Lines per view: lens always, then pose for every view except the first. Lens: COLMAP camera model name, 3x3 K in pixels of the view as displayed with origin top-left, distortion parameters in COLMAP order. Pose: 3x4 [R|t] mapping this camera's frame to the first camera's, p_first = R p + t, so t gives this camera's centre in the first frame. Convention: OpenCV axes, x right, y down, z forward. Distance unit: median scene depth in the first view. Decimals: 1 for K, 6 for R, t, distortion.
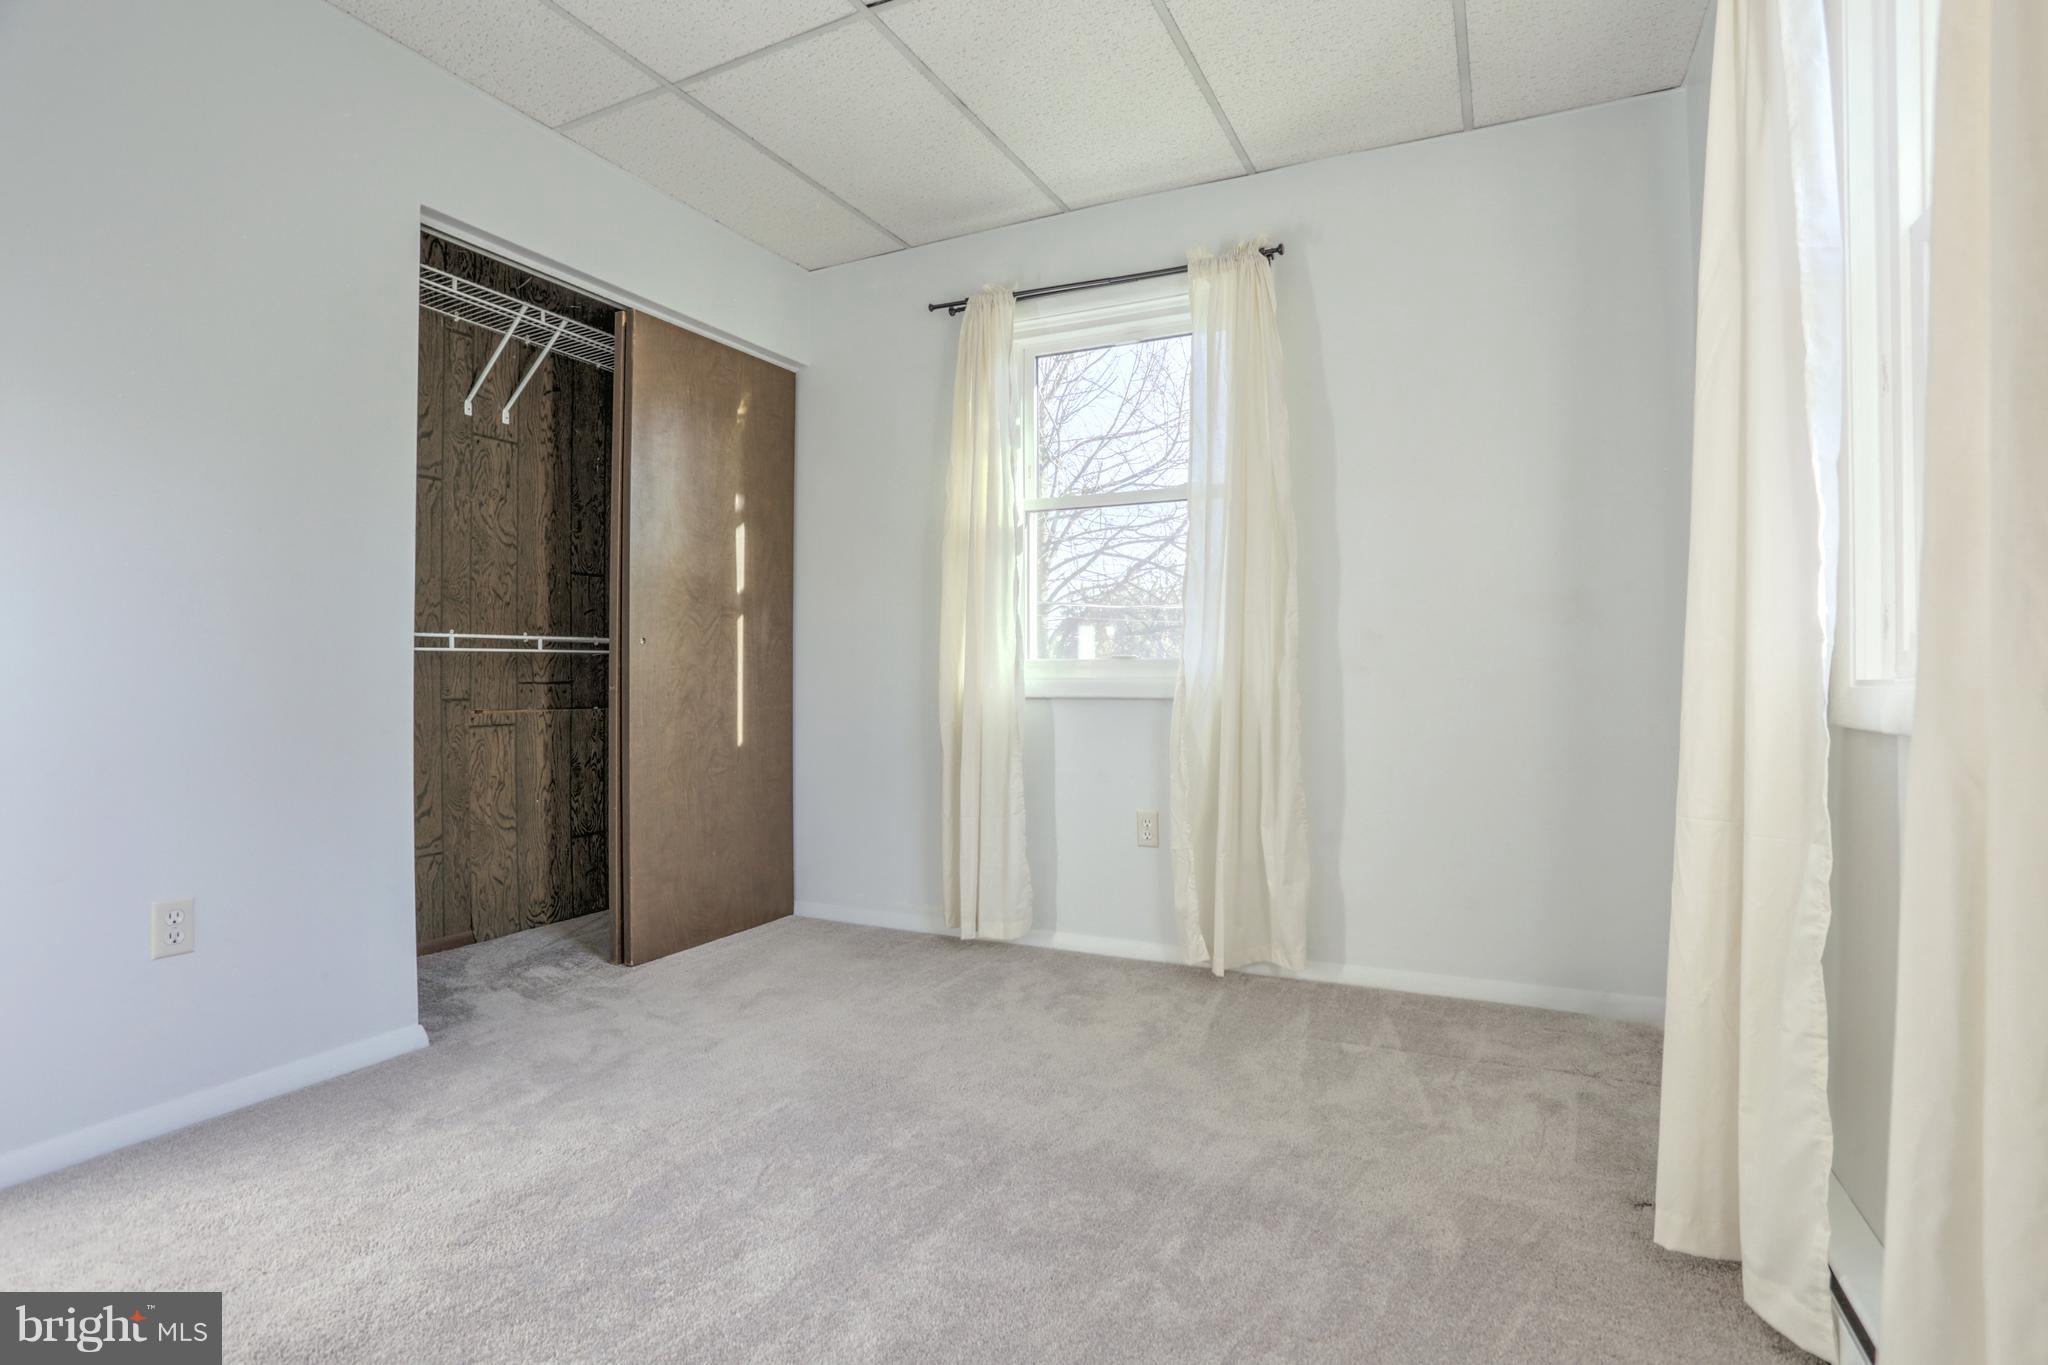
lens RADIAL K [[1017.2, 0, 1041.4], [0, 1017.2, 678.5], [0, 0, 1]] dist [-0.041673, 0.016611]
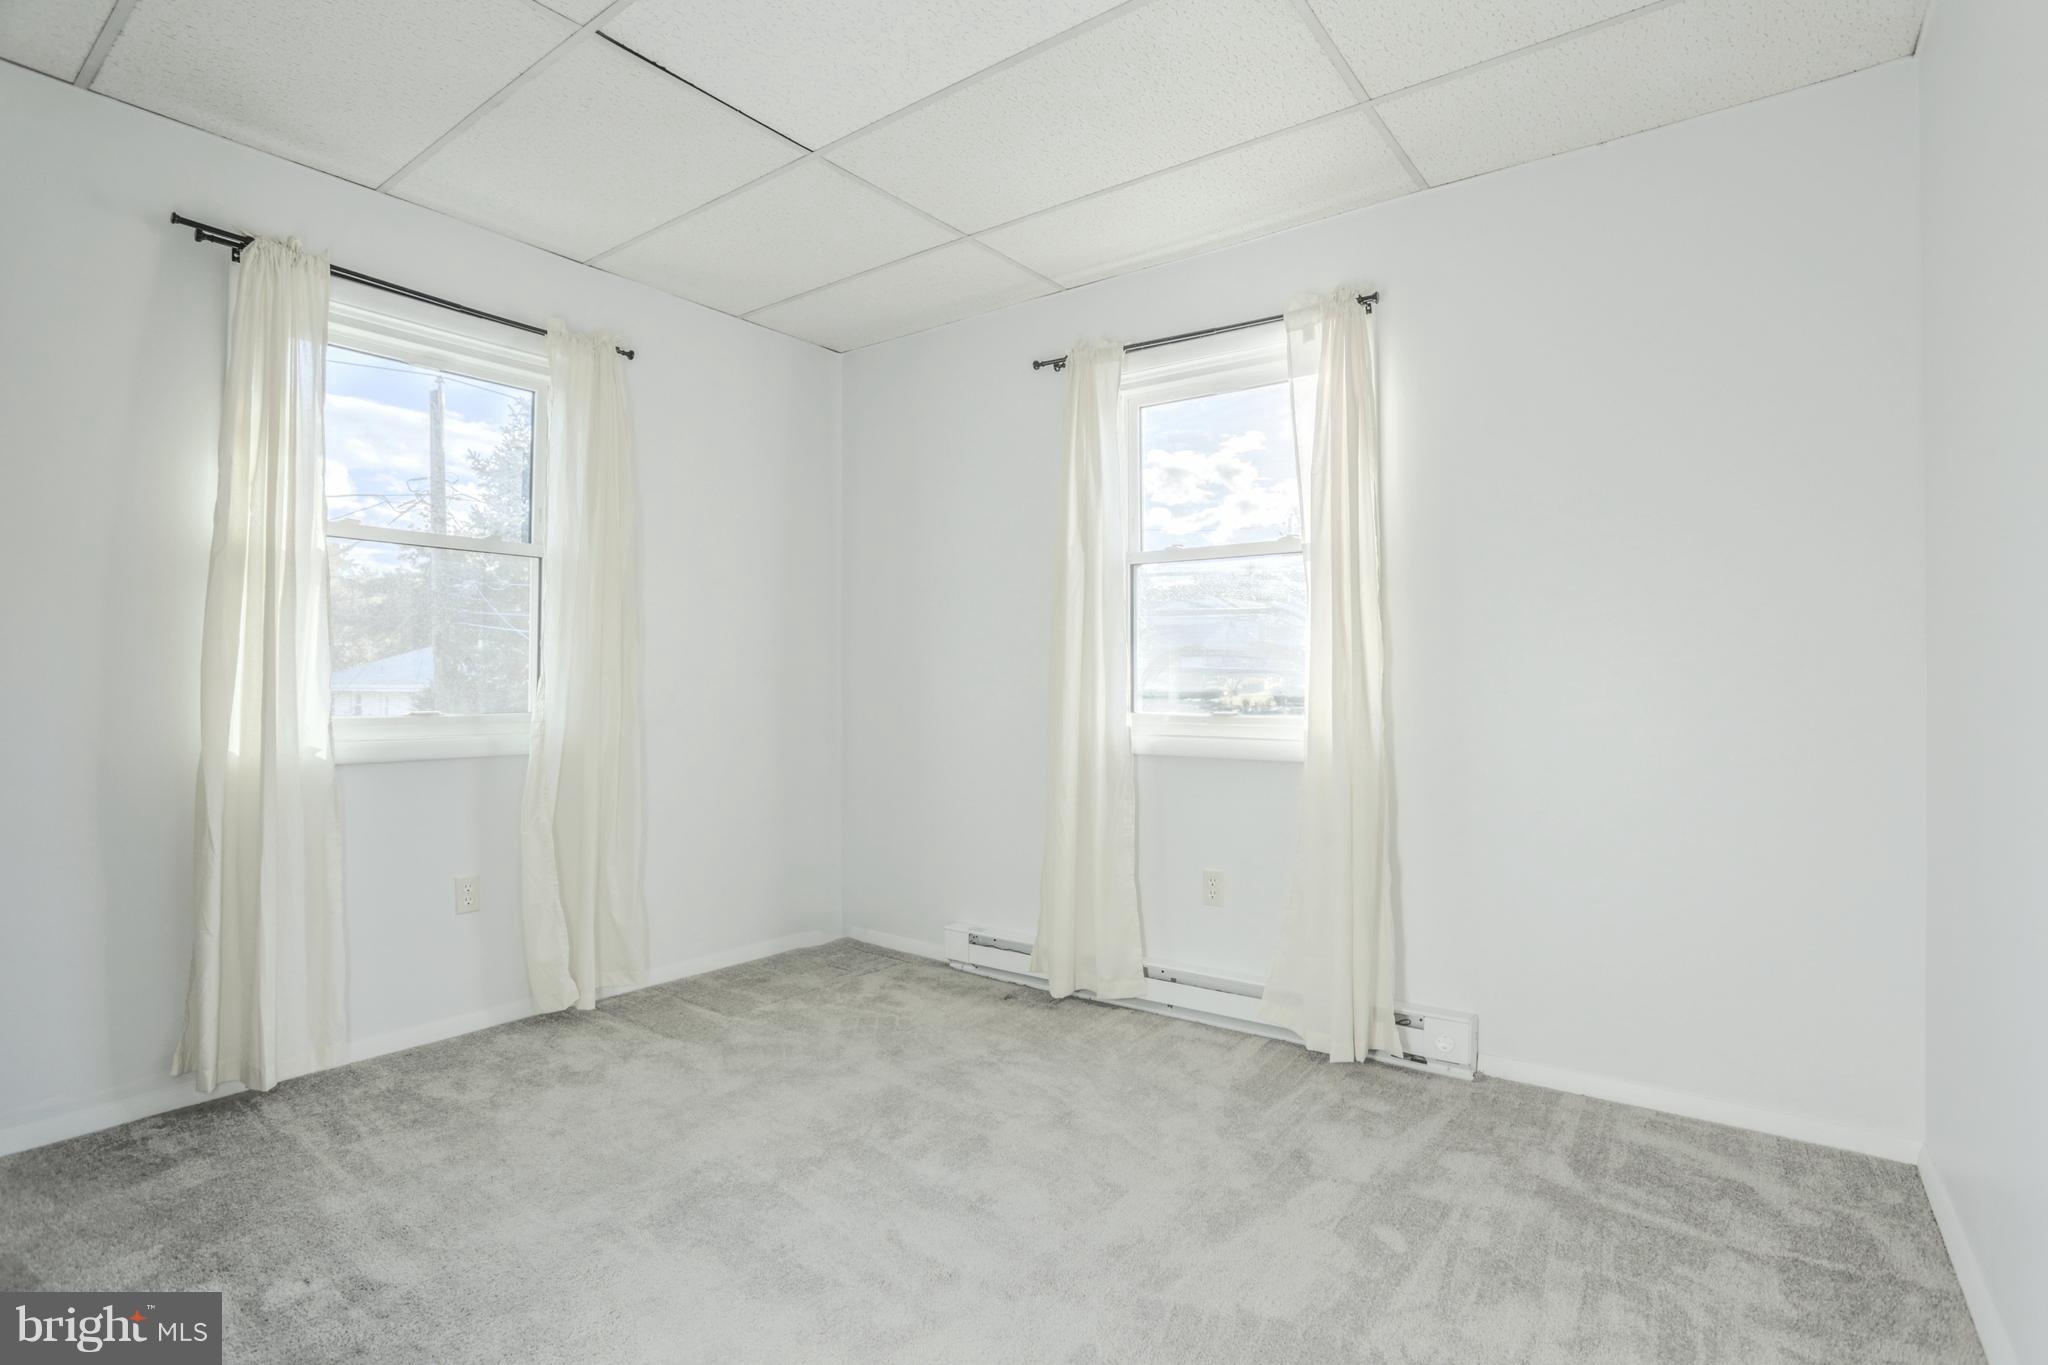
lens RADIAL K [[1017.2, 0, 1041.4], [0, 1017.2, 678.5], [0, 0, 1]] dist [-0.041673, 0.016611]
pose [[0.184565, 0.010677, 0.982762, -0.892725], [-0.001663, 0.999943, -0.010551, -0.054252], [-0.982819, 0.000313, 0.184572, 0.373827]]
